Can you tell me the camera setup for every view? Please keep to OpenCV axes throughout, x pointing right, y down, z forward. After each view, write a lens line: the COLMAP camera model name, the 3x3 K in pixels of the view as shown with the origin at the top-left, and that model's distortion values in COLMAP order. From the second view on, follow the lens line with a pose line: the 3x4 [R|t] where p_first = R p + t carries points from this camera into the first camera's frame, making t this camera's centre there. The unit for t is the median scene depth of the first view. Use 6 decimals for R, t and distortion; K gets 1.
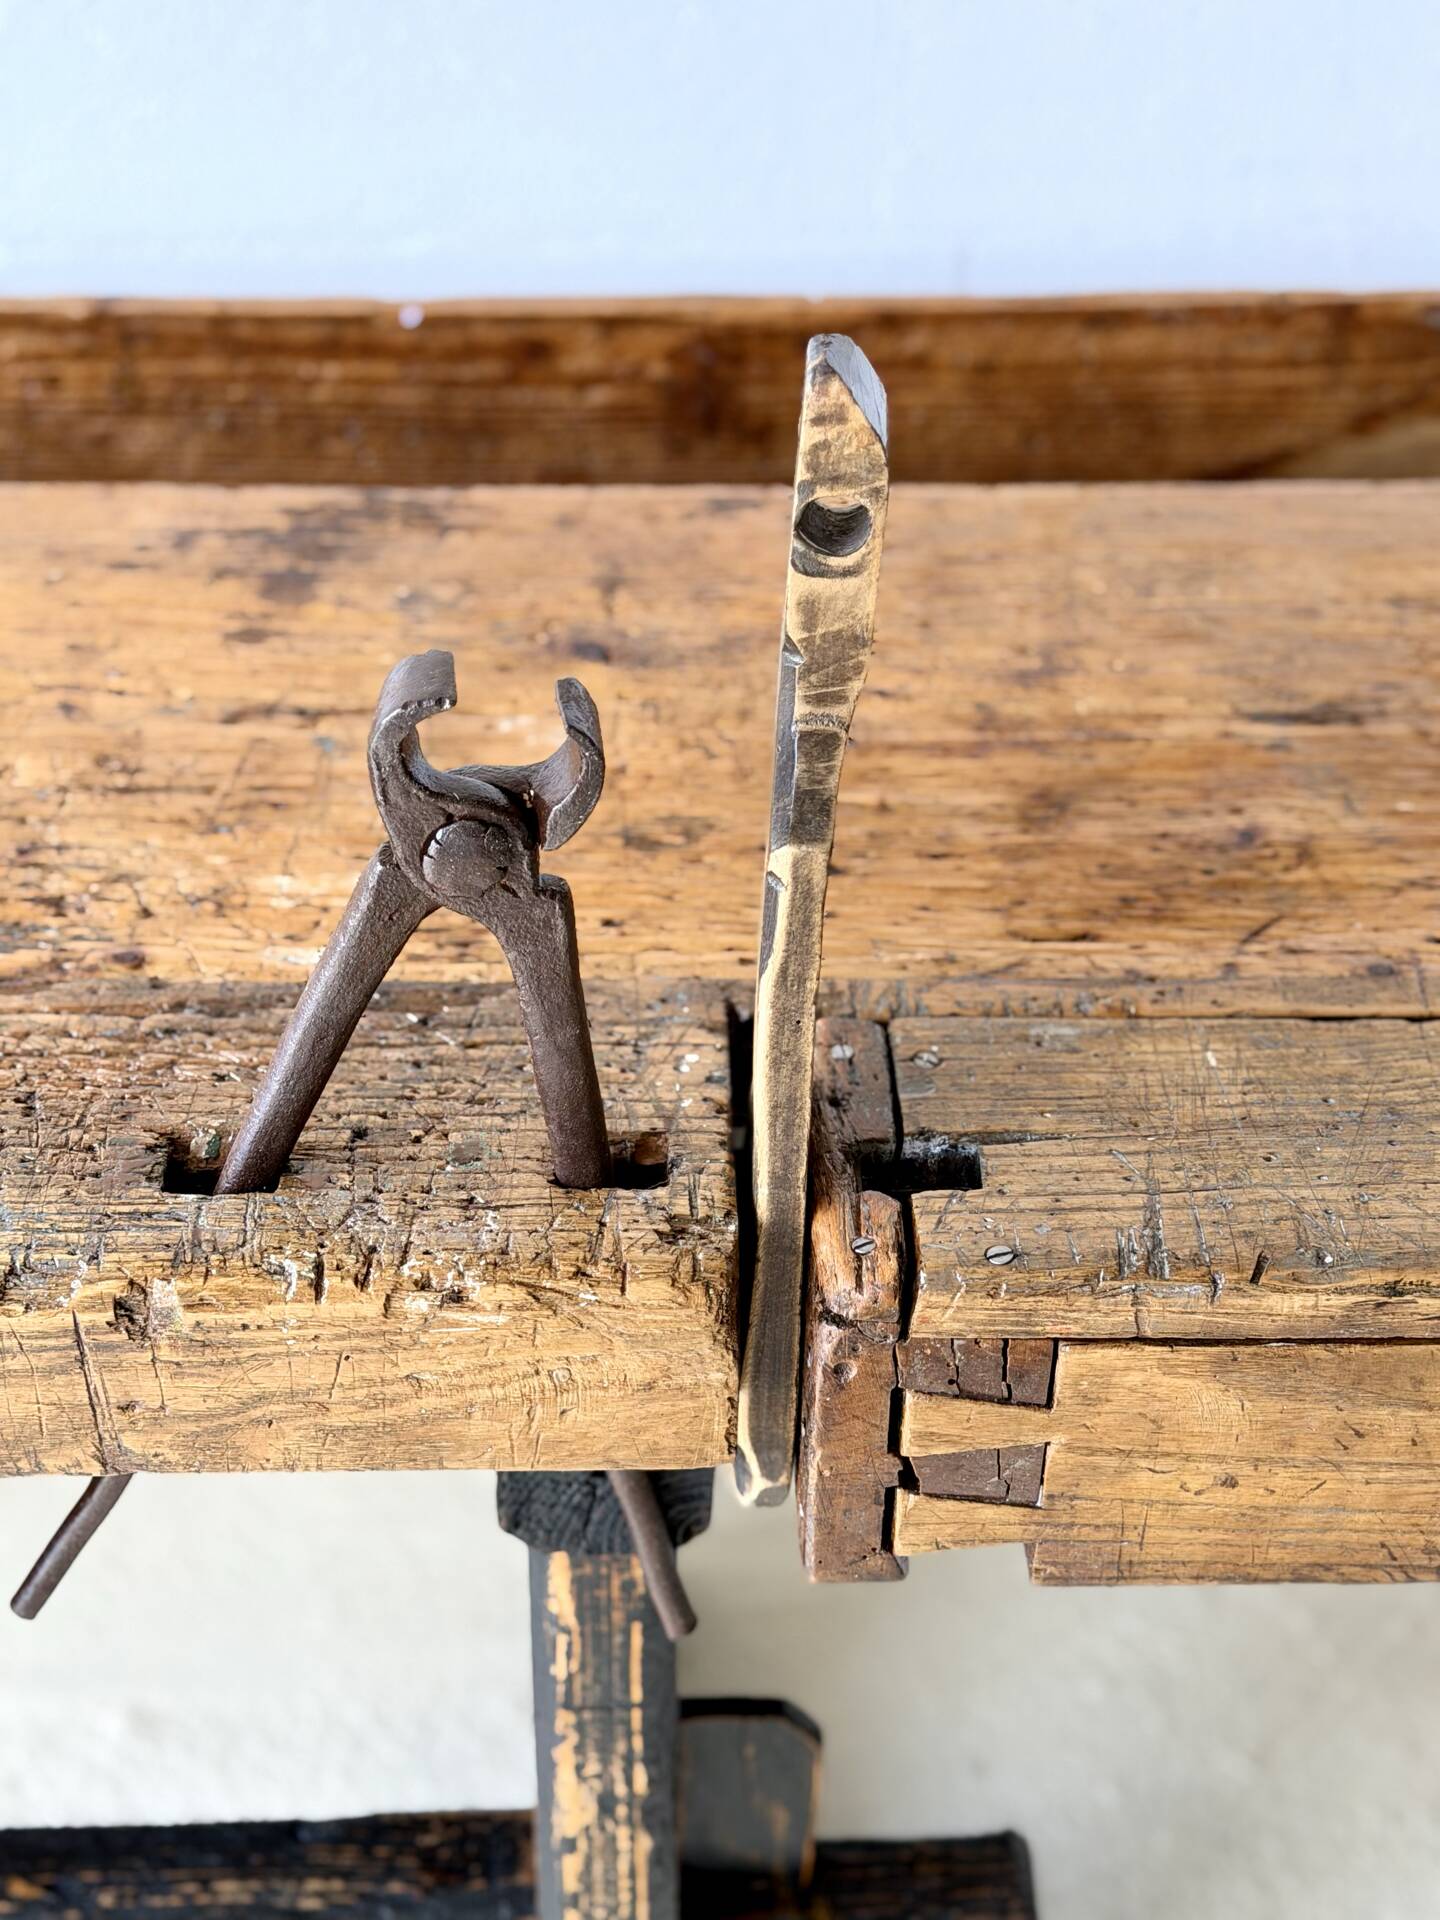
lens RADIAL K [[2955.6, 0, 731.2], [0, 2955.6, 929.8], [0, 0, 1]] dist [0.134018, 0.000000]
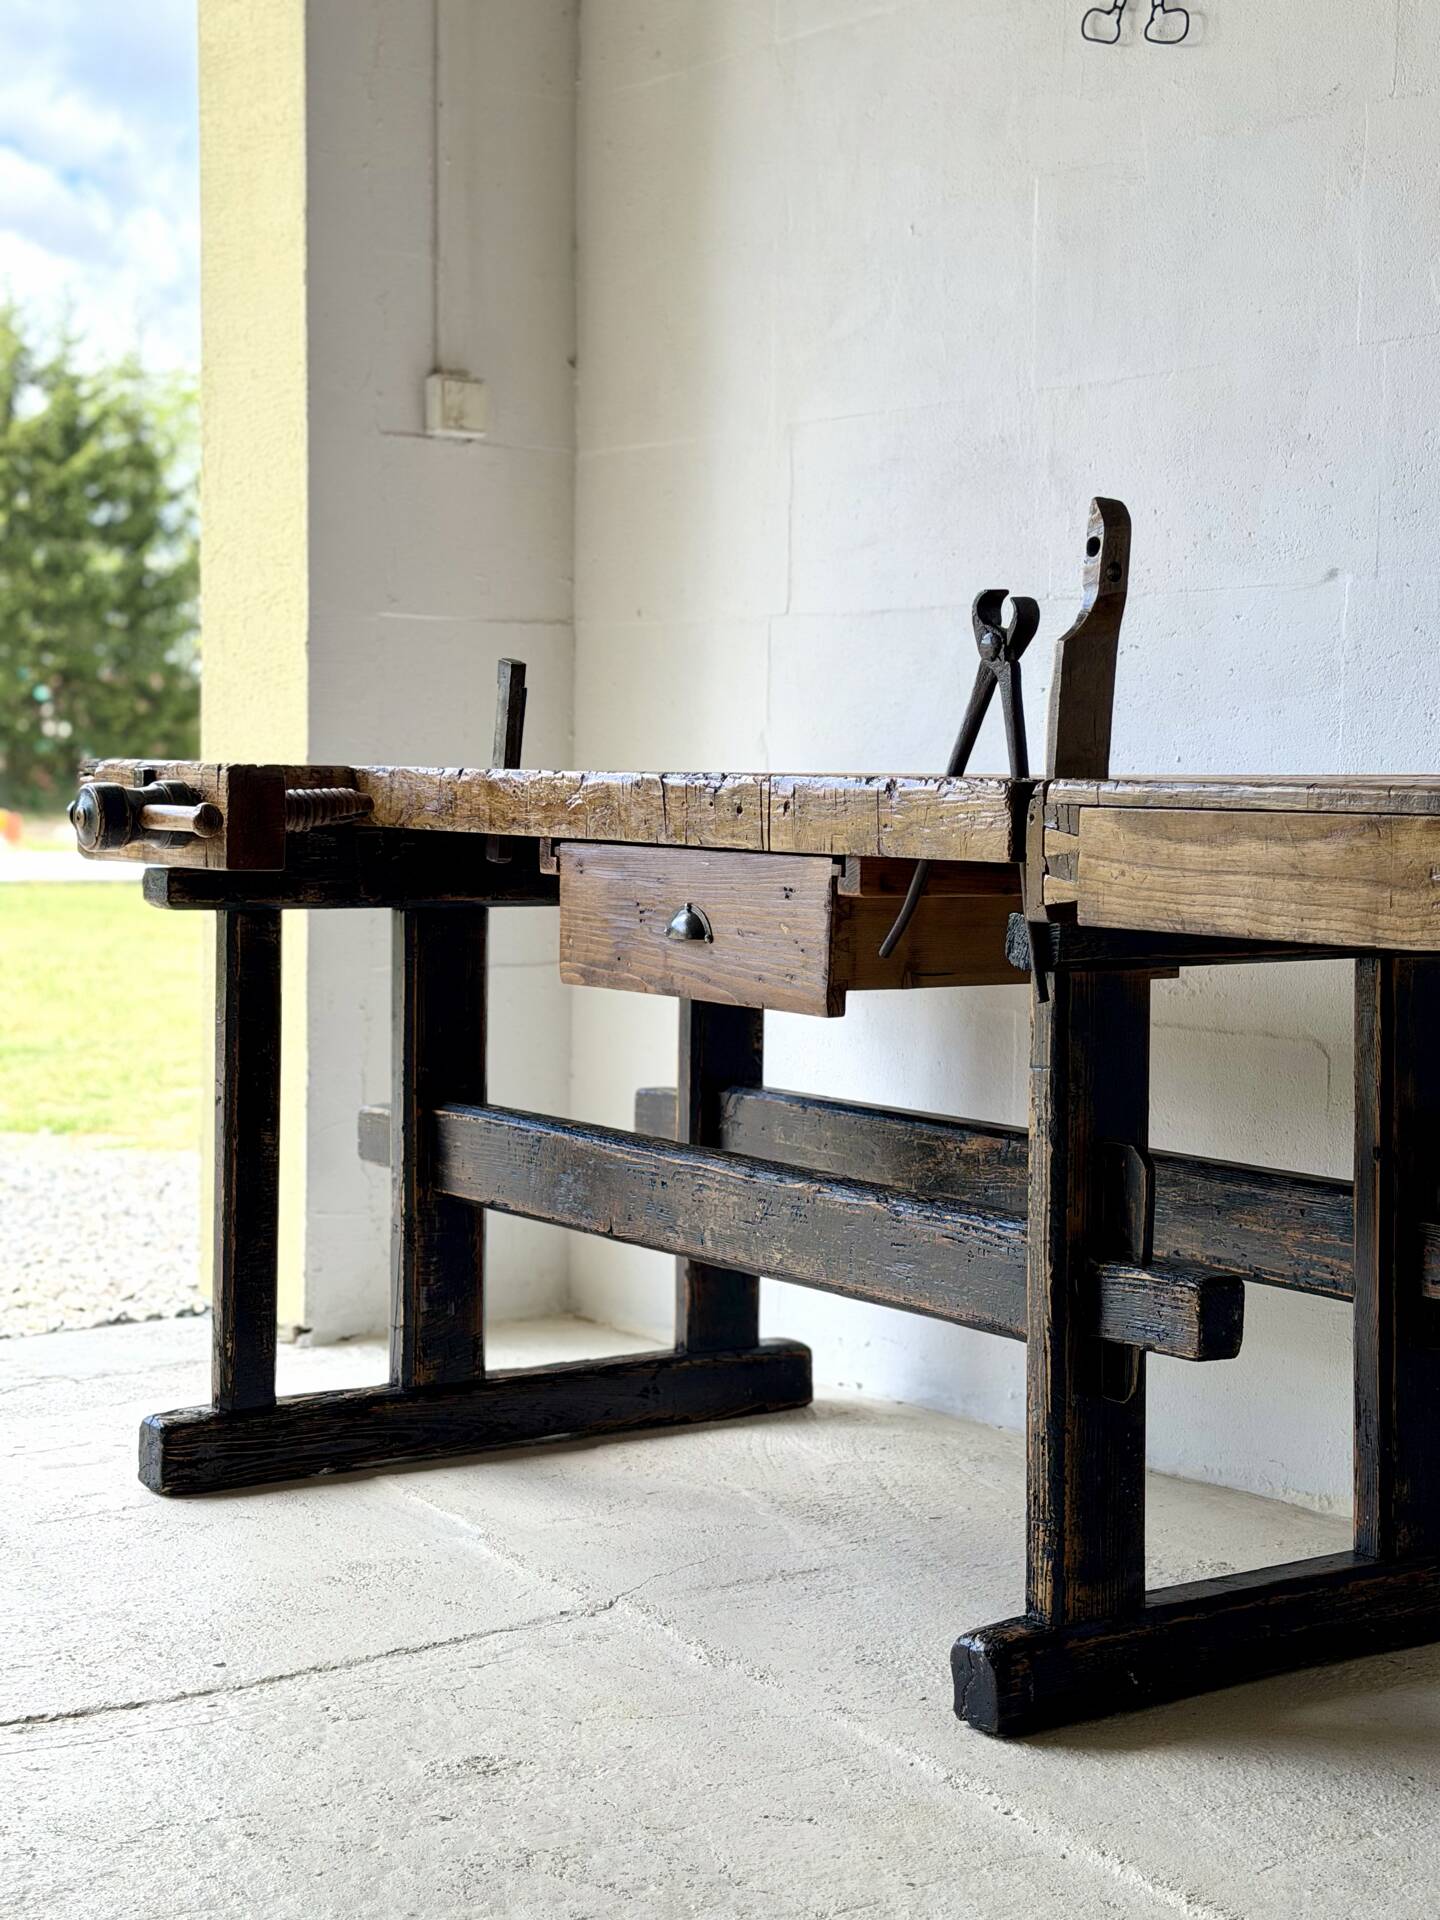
lens RADIAL K [[2955.6, 0, 714.0], [0, 2955.6, 964.2], [0, 0, 1]] dist [0.134018, 0.000000]
pose [[0.545852, 0.041912, -0.836832, 2.359366], [-0.471805, 0.840734, -0.265643, 1.213127], [0.692420, 0.539824, 0.478691, -0.571218]]
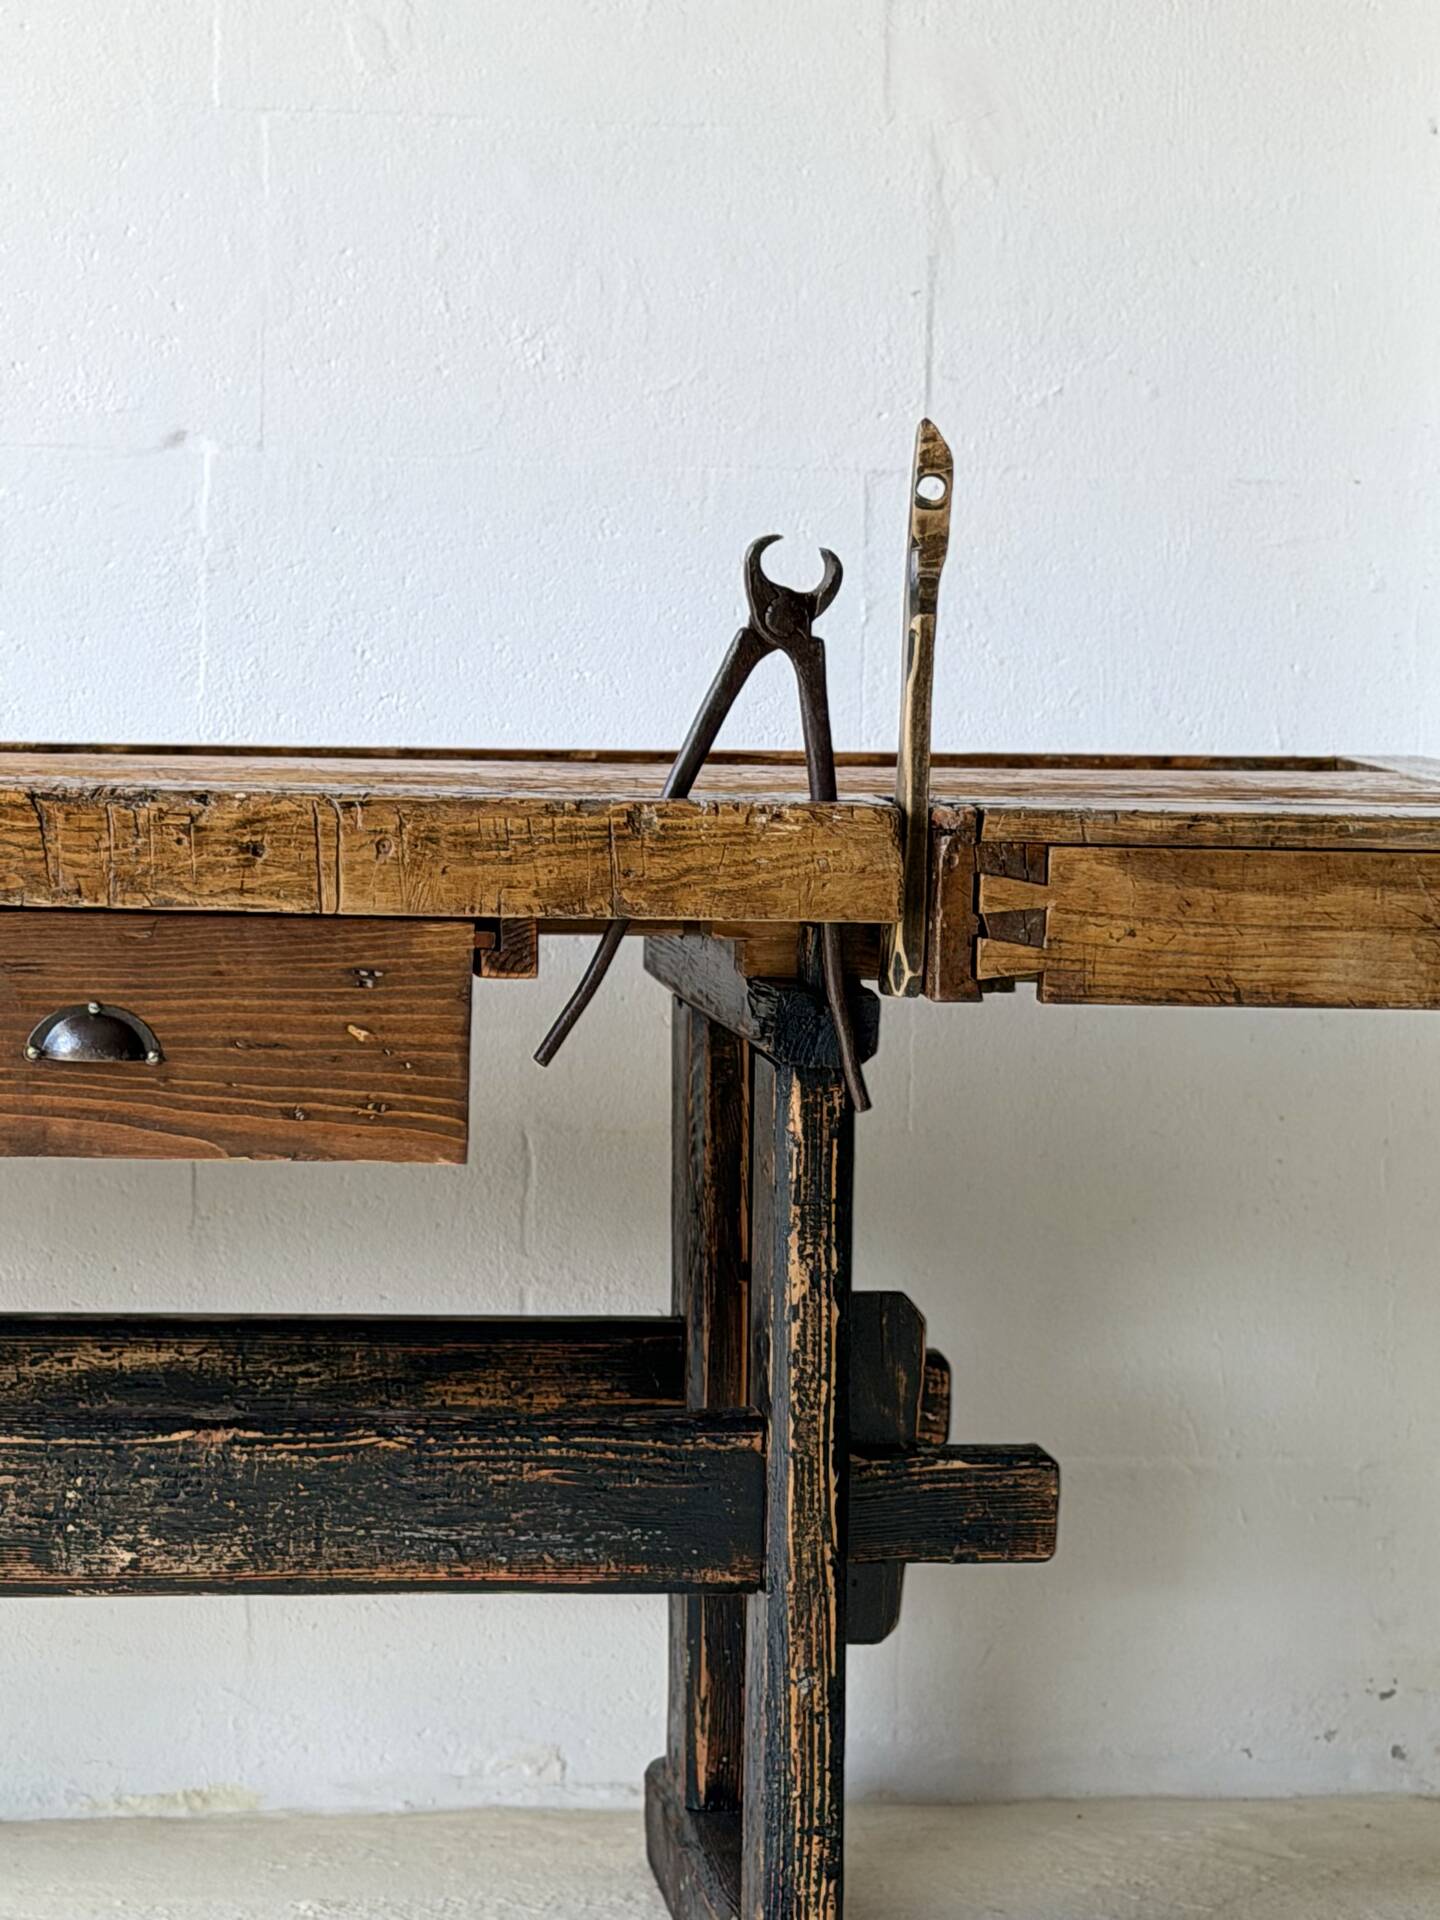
lens RADIAL K [[5209.4, 0, 685.8], [0, 5209.4, 973.8], [0, 0, 1]] dist [0.133114, 0.000000]
pose [[0.996741, -0.003256, 0.080602, -0.464787], [0.042579, 0.869894, -0.491398, 2.088515], [-0.068515, 0.493228, 0.867198, -2.262635]]
